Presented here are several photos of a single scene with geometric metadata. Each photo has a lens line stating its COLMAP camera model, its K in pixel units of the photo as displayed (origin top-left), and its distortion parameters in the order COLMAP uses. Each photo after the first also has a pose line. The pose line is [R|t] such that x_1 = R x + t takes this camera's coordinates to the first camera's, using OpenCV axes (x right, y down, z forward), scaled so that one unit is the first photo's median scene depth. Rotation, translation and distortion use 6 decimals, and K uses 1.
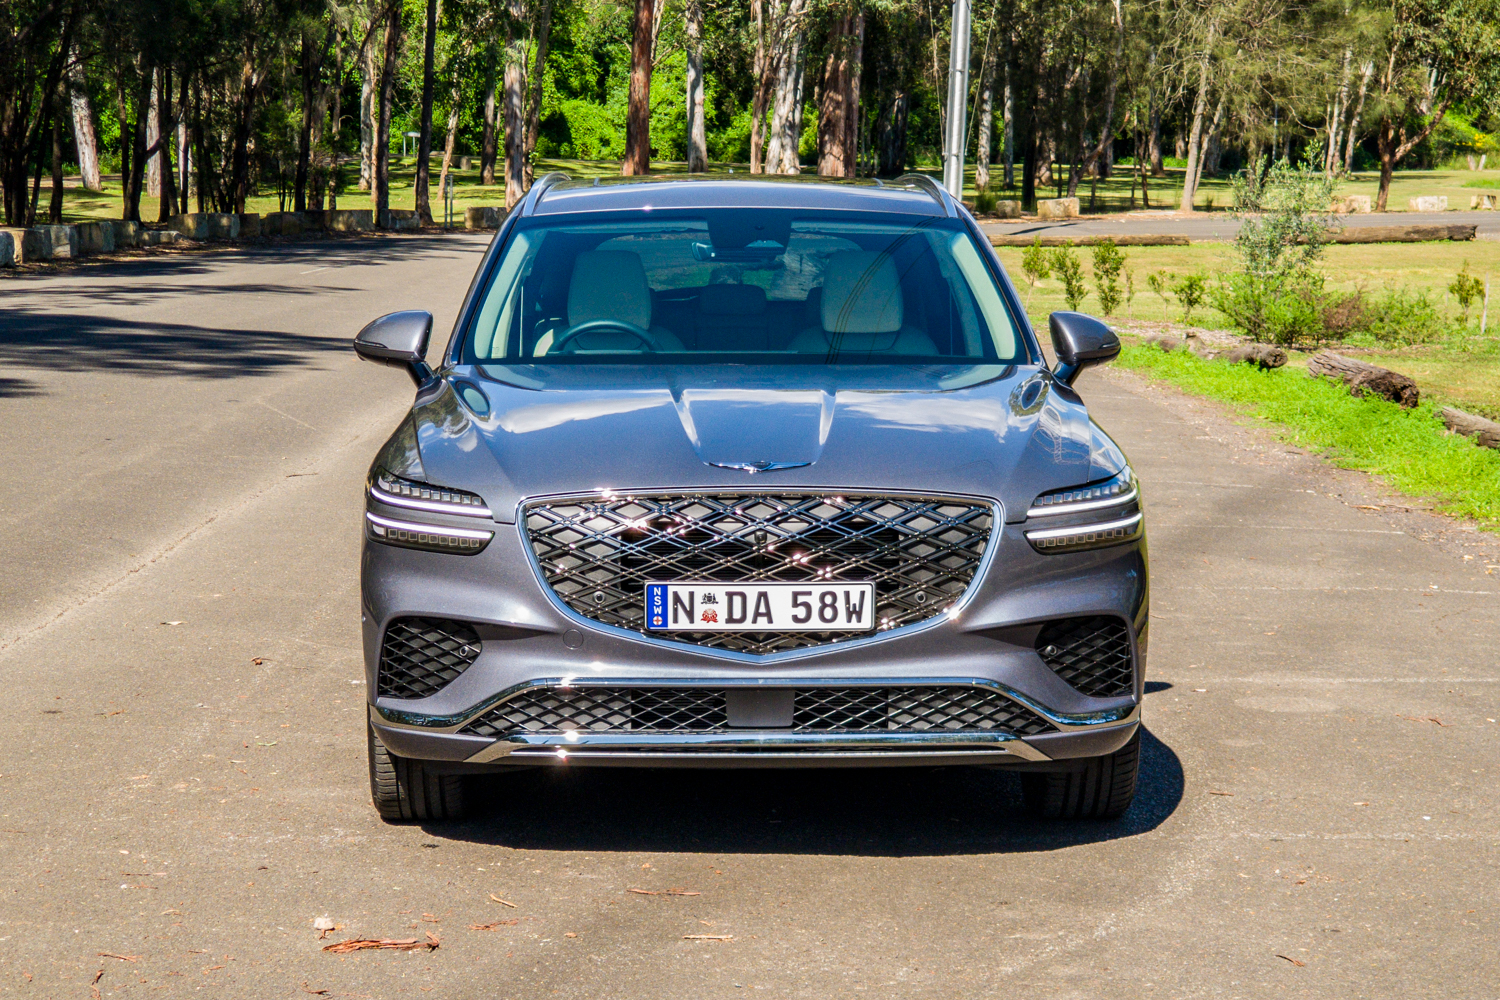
lens RADIAL K [[3333.5, 0, 753.3], [0, 3333.5, 527.2], [0, 0, 1]] dist [0.235010, 0.583509]
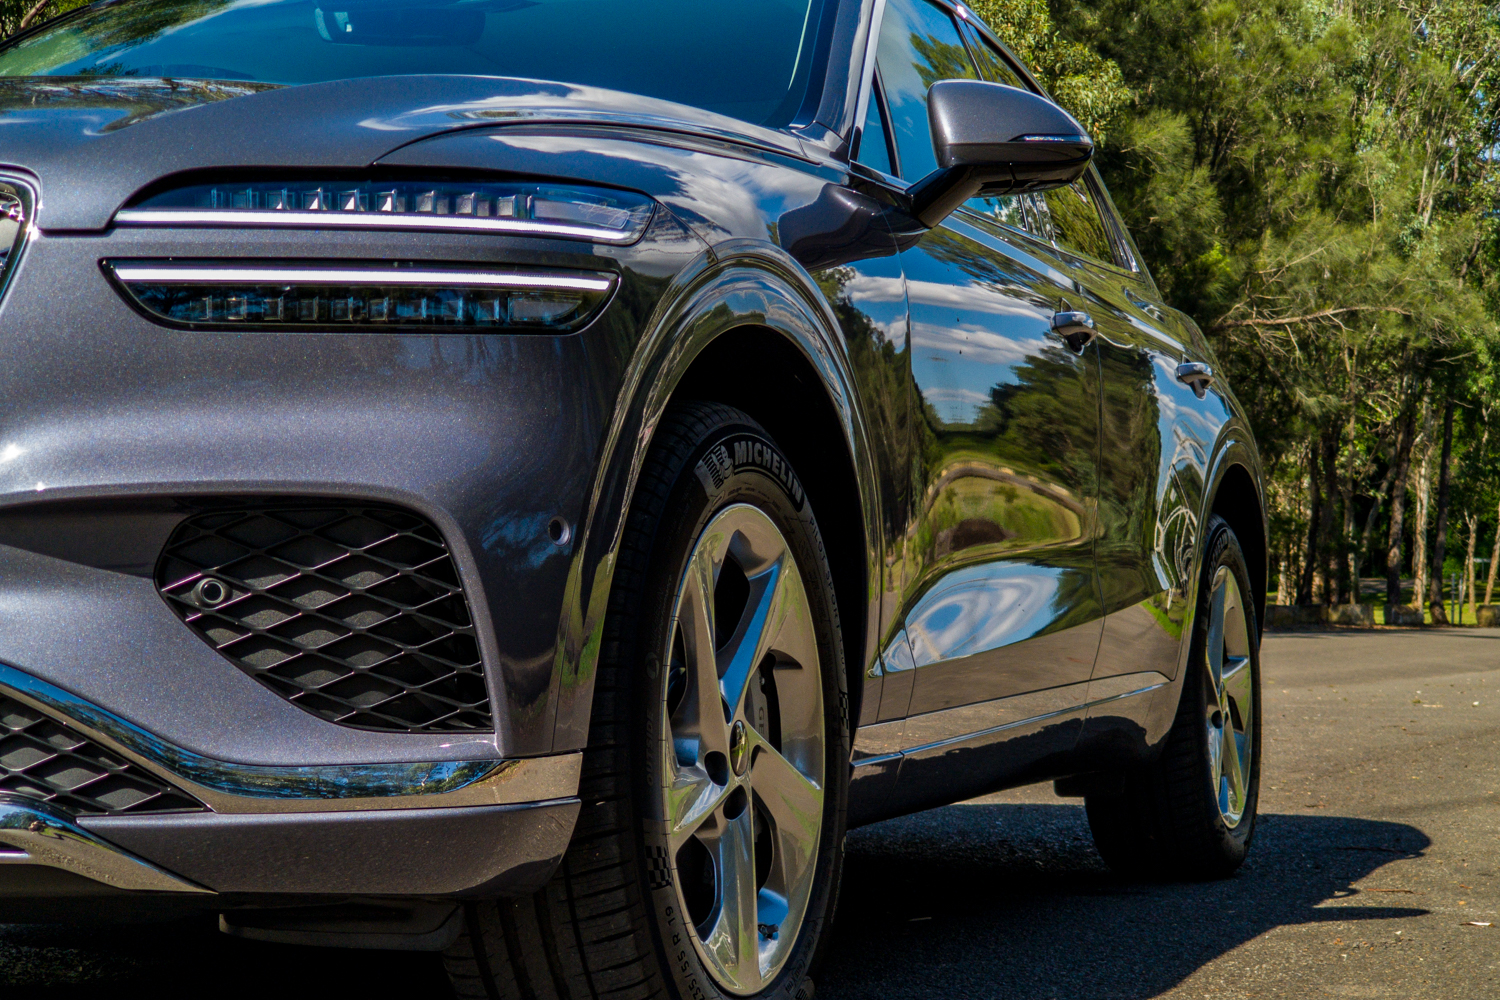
lens RADIAL K [[3002.7, 0, 751.8], [0, 3002.7, 586.6], [0, 0, 1]] dist [0.281427, -0.091083]
pose [[0.934584, -0.008883, -0.355631, 0.270392], [-0.034148, 0.992832, -0.114539, 0.074241], [0.354099, 0.119191, 0.927582, 0.721314]]
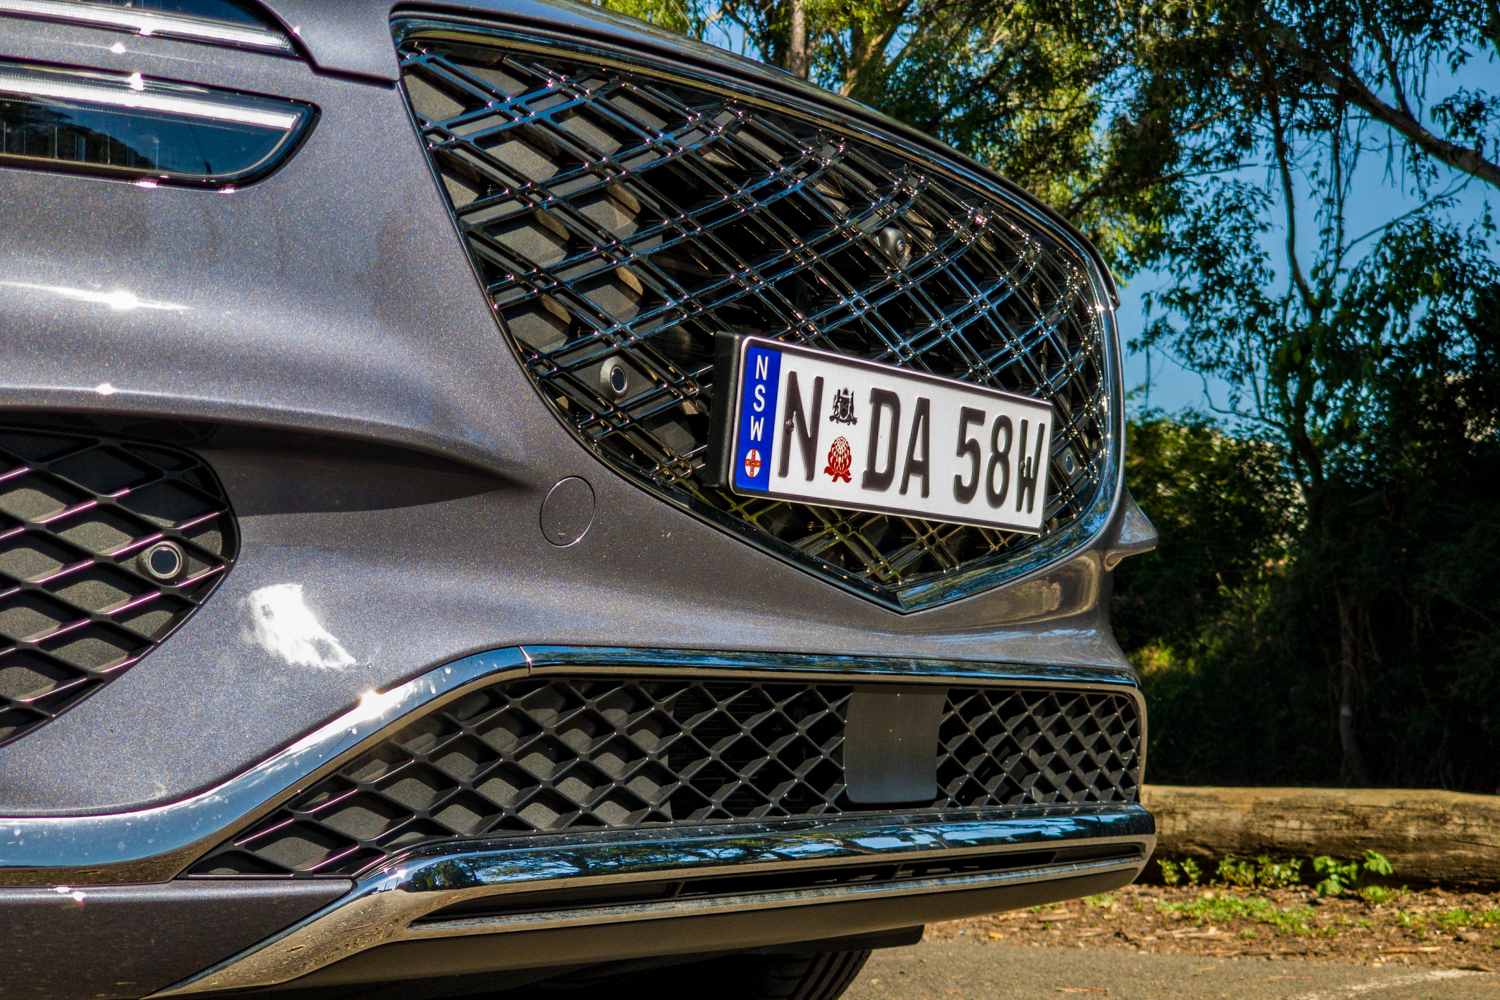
lens RADIAL K [[3002.7, 0, 751.8], [0, 3002.7, 586.6], [0, 0, 1]] dist [0.281427, -0.091083]
pose [[0.526046, 0.040639, 0.849484, -0.266691], [0.078341, 0.992295, -0.095985, 0.066254], [-0.846840, 0.117042, 0.518809, 0.850908]]
